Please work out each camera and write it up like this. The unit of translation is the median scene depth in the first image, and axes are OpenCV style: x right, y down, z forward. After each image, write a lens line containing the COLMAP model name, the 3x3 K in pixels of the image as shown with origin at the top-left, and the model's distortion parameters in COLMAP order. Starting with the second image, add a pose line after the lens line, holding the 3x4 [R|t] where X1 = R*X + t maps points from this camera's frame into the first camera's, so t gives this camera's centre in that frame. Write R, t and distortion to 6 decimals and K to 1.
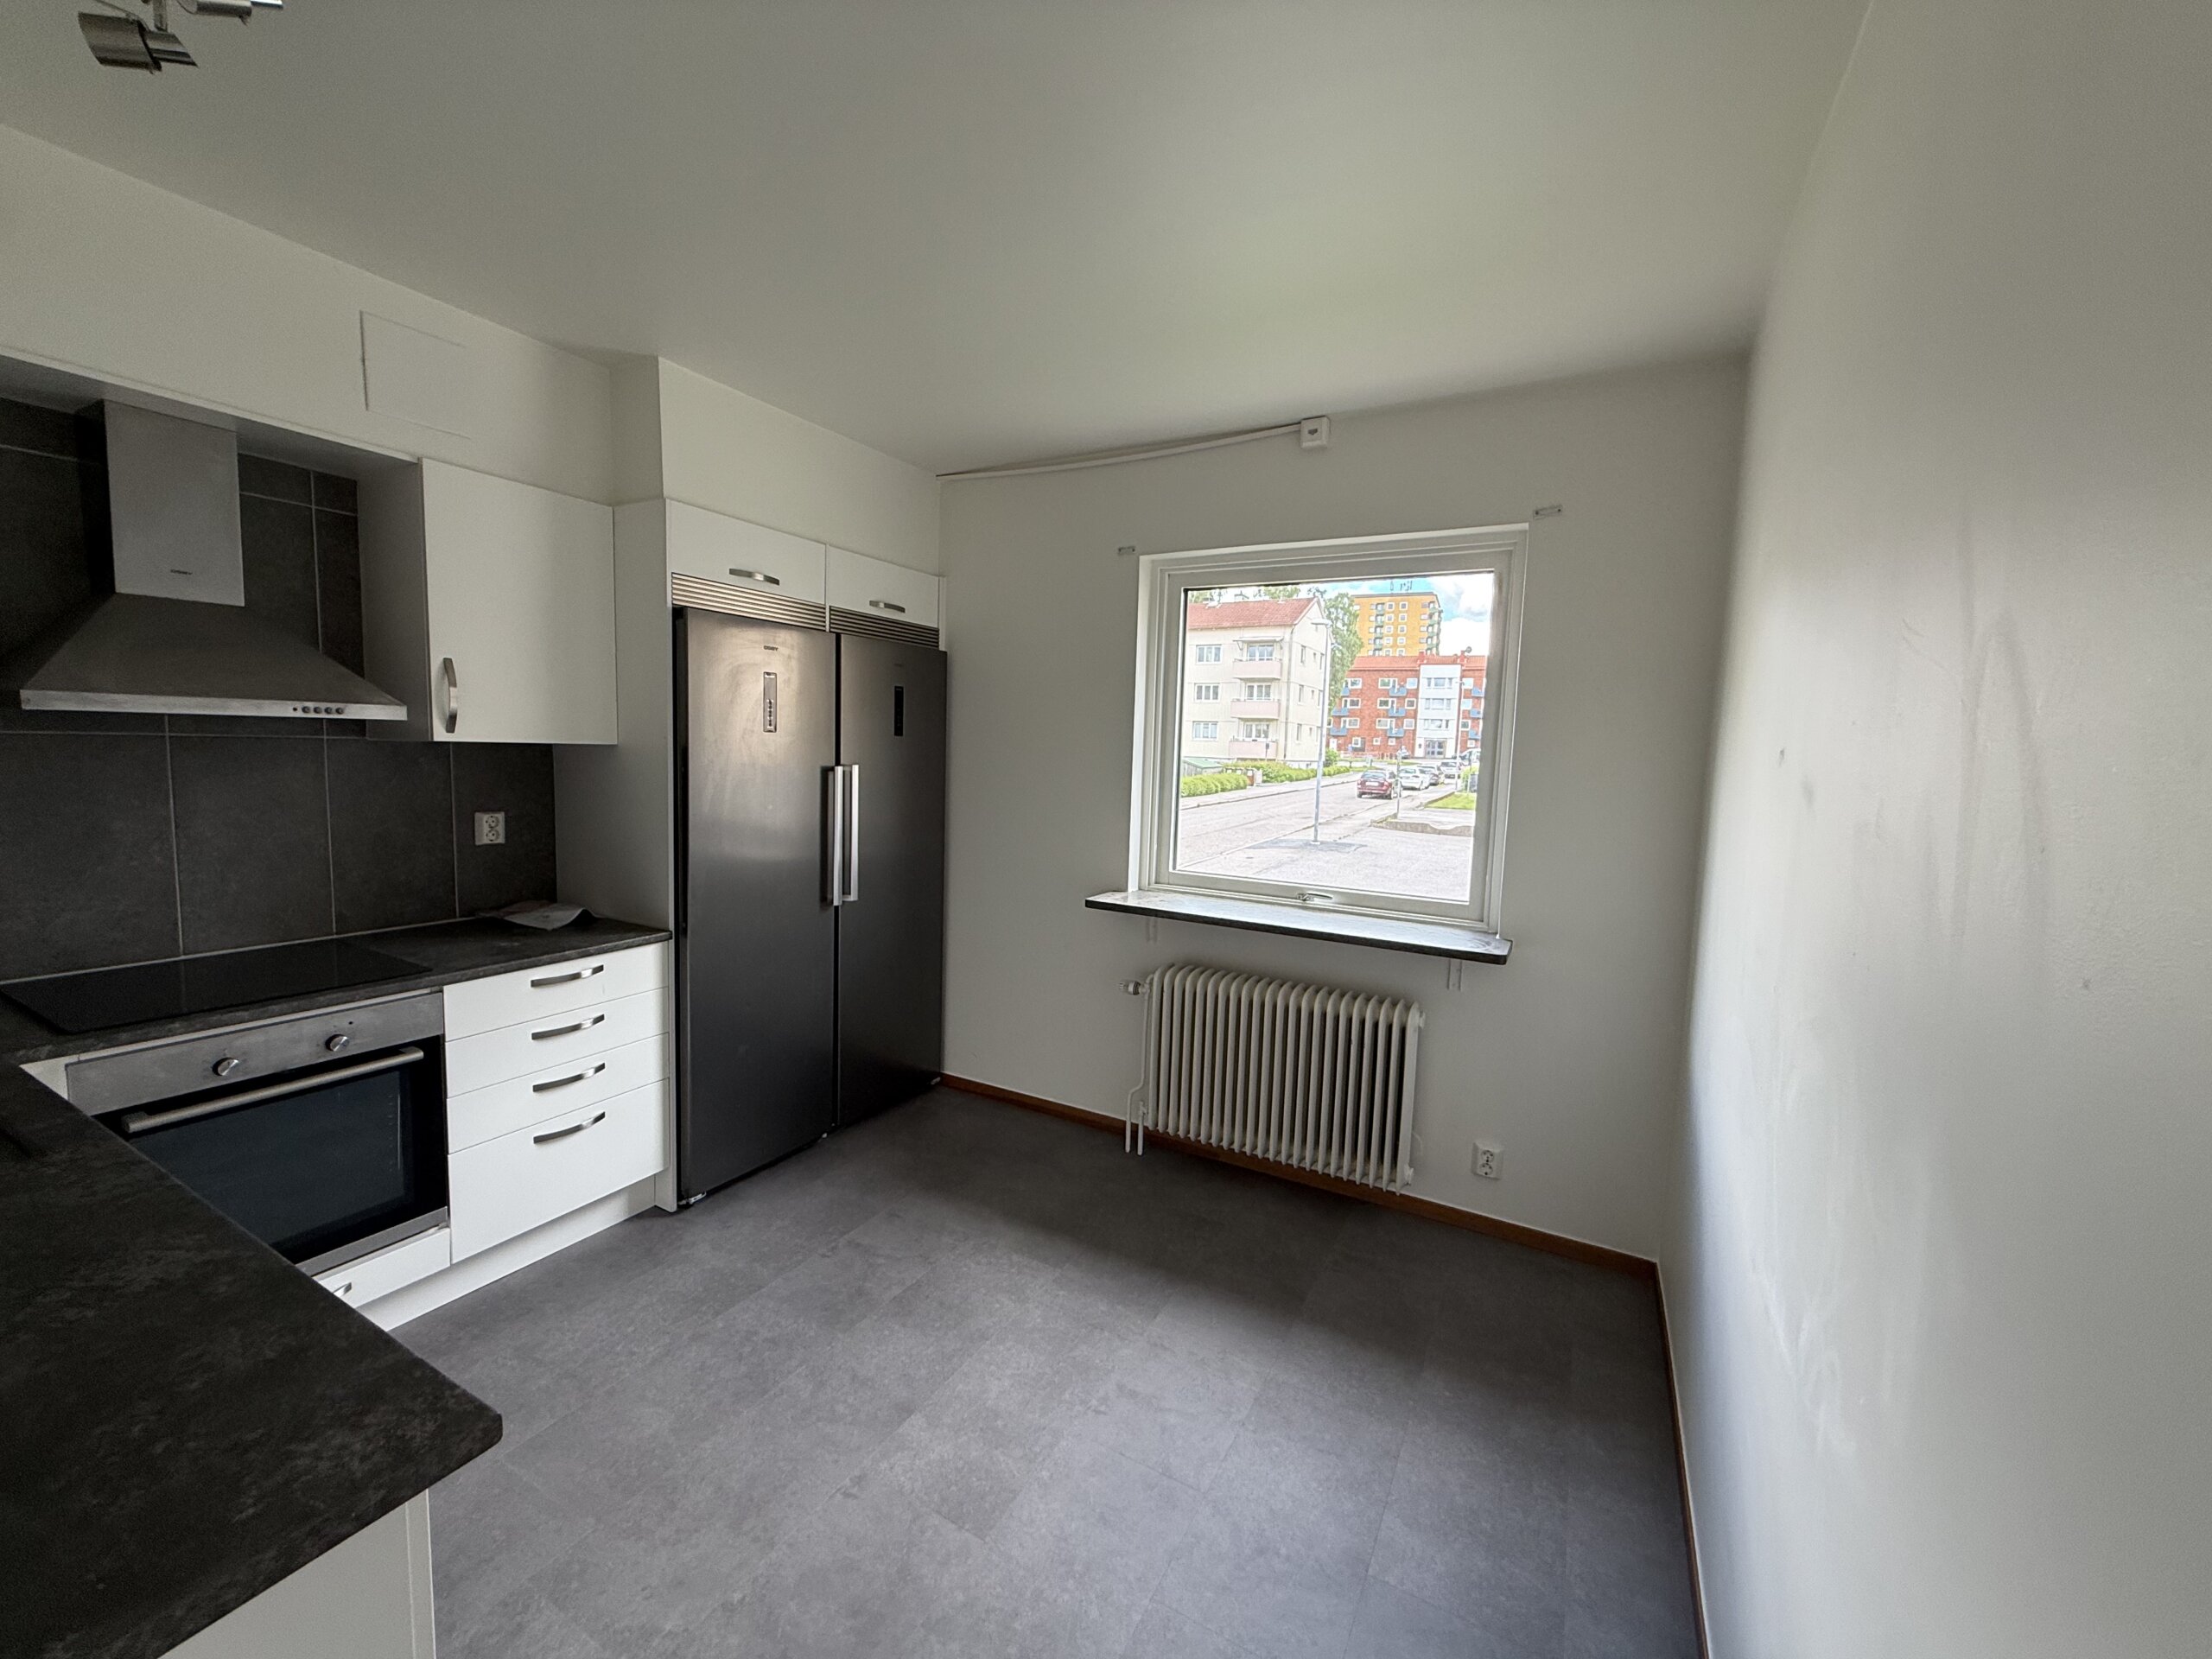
lens RADIAL K [[888.2, 0, 1106.0], [0, 888.2, 829.5], [0, 0, 1]] dist [0.001542, 0.000035]
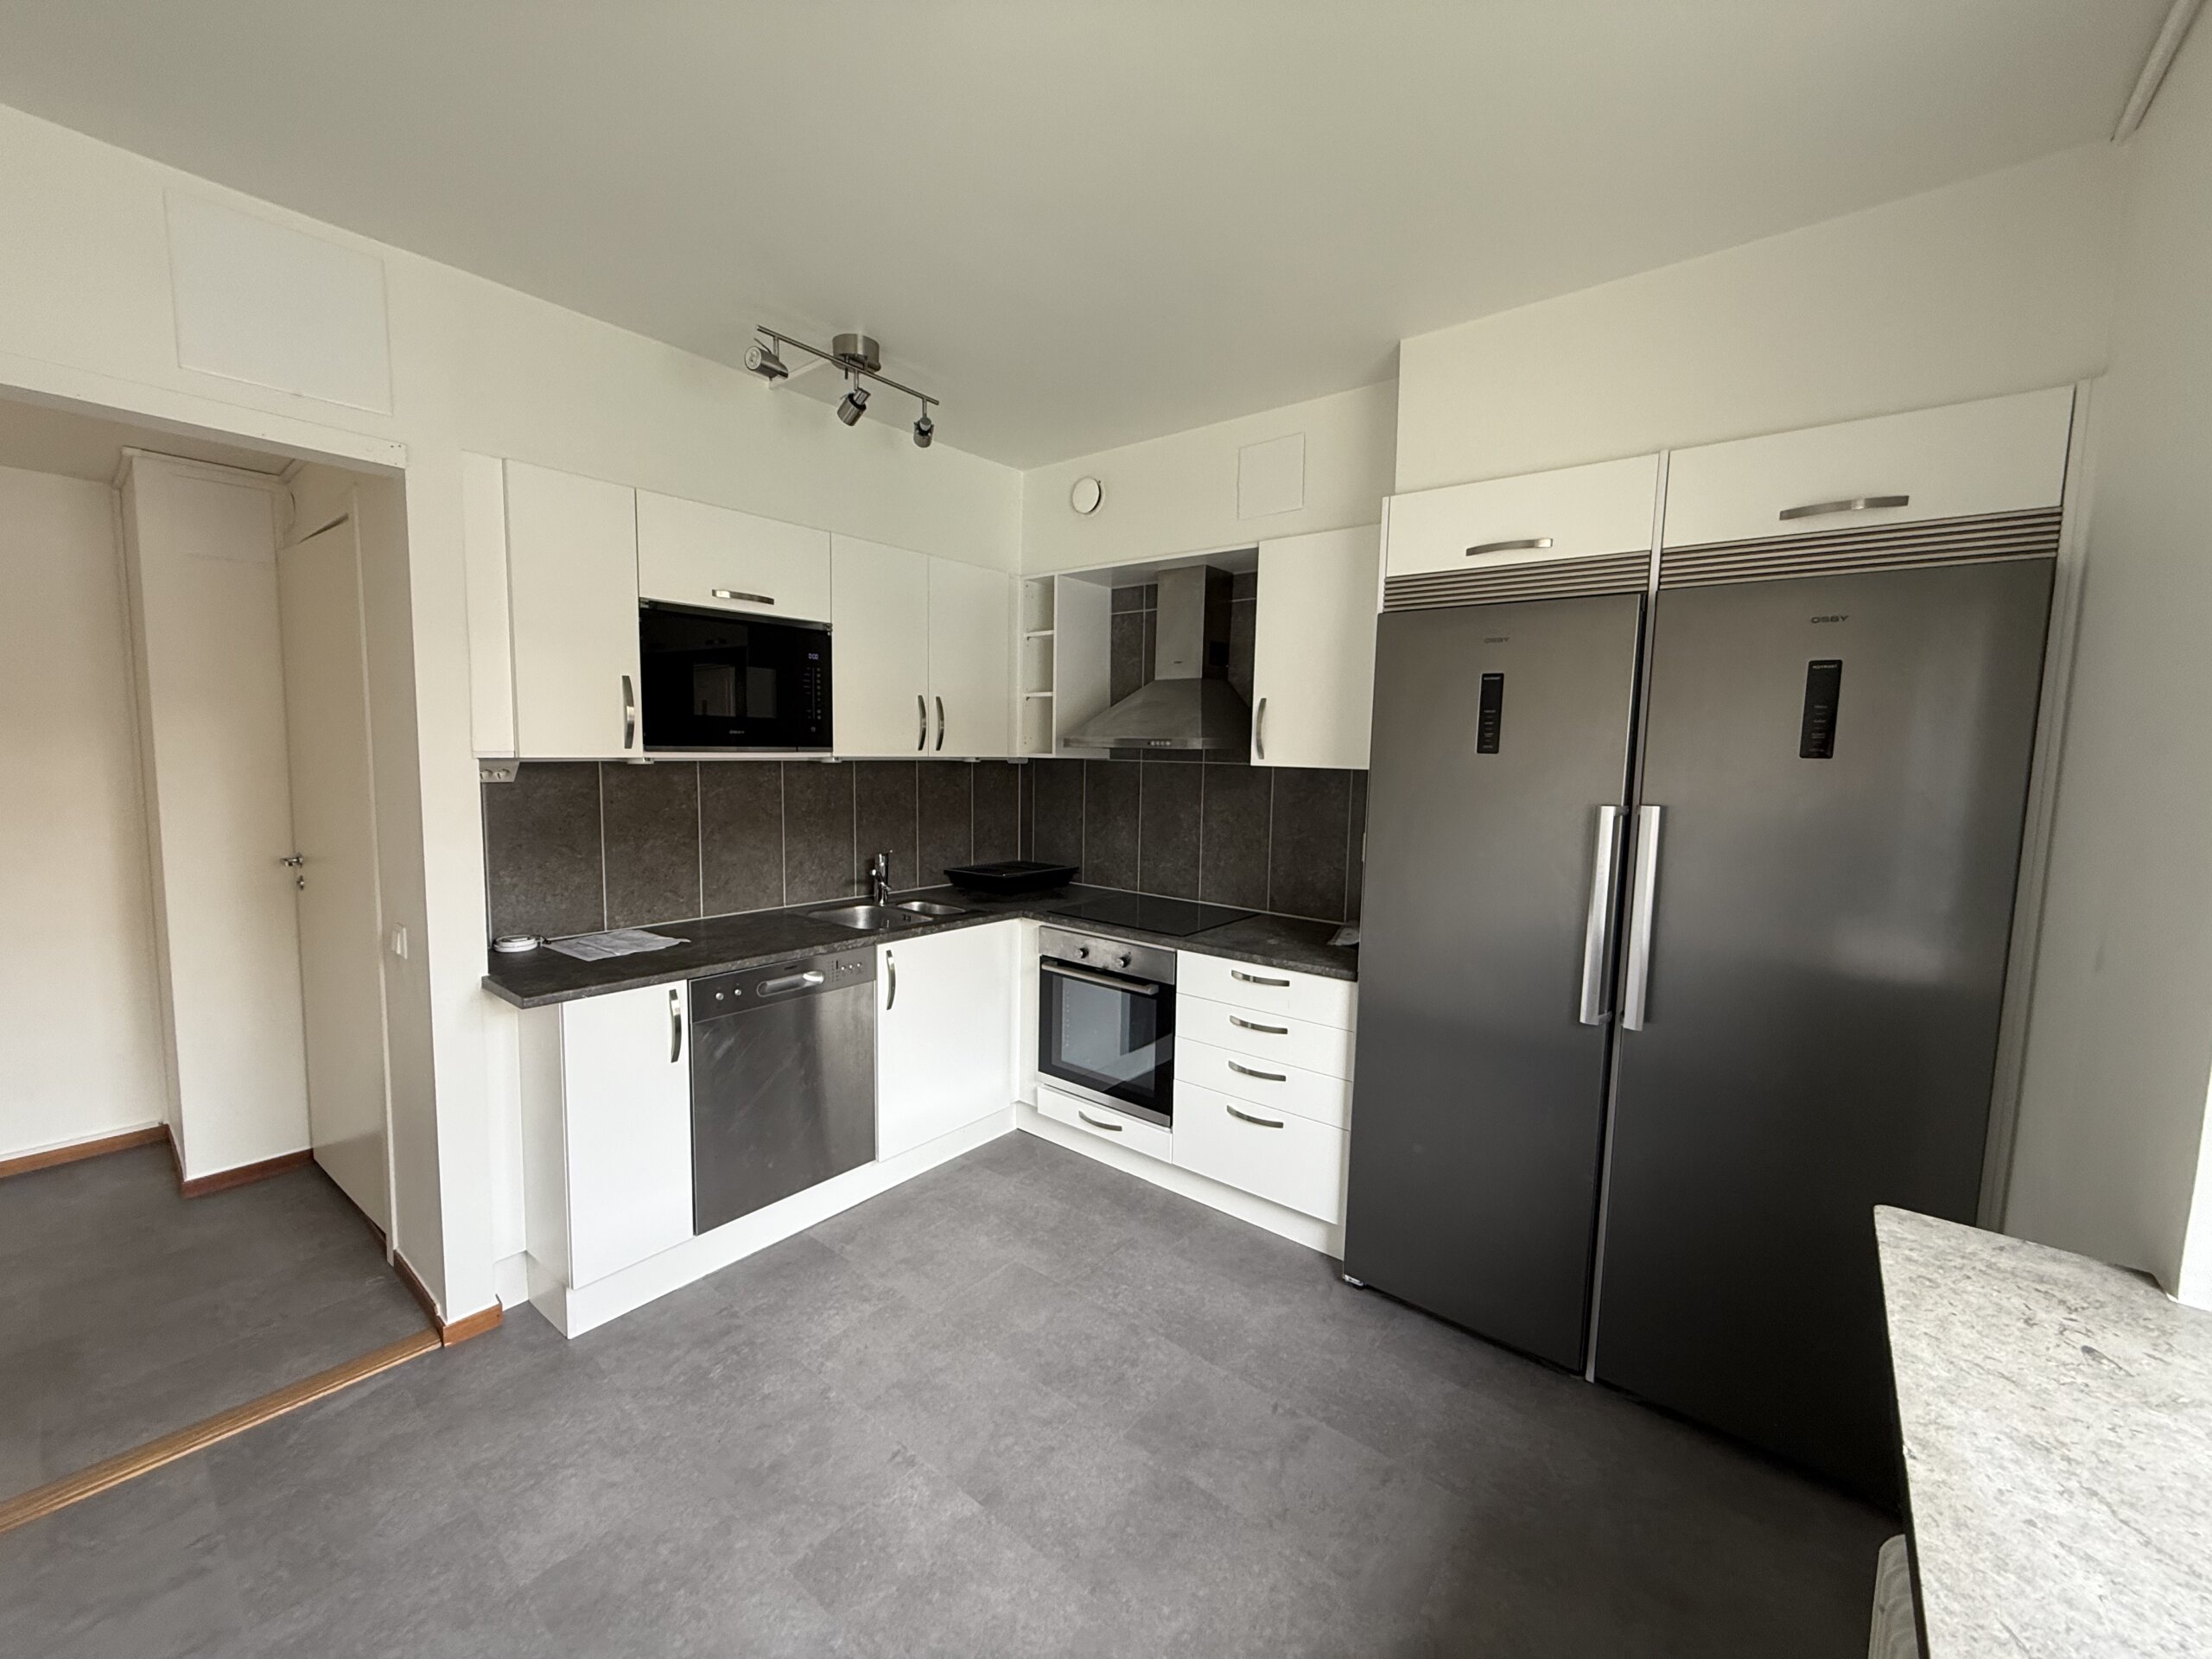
lens RADIAL K [[888.2, 0, 1106.0], [0, 888.2, 829.5], [0, 0, 1]] dist [0.001542, 0.000035]
pose [[-0.189667, 0.056347, -0.980230, 0.515113], [-0.118543, 0.989735, 0.079830, -0.085701], [0.974666, 0.131341, -0.181041, 1.034432]]
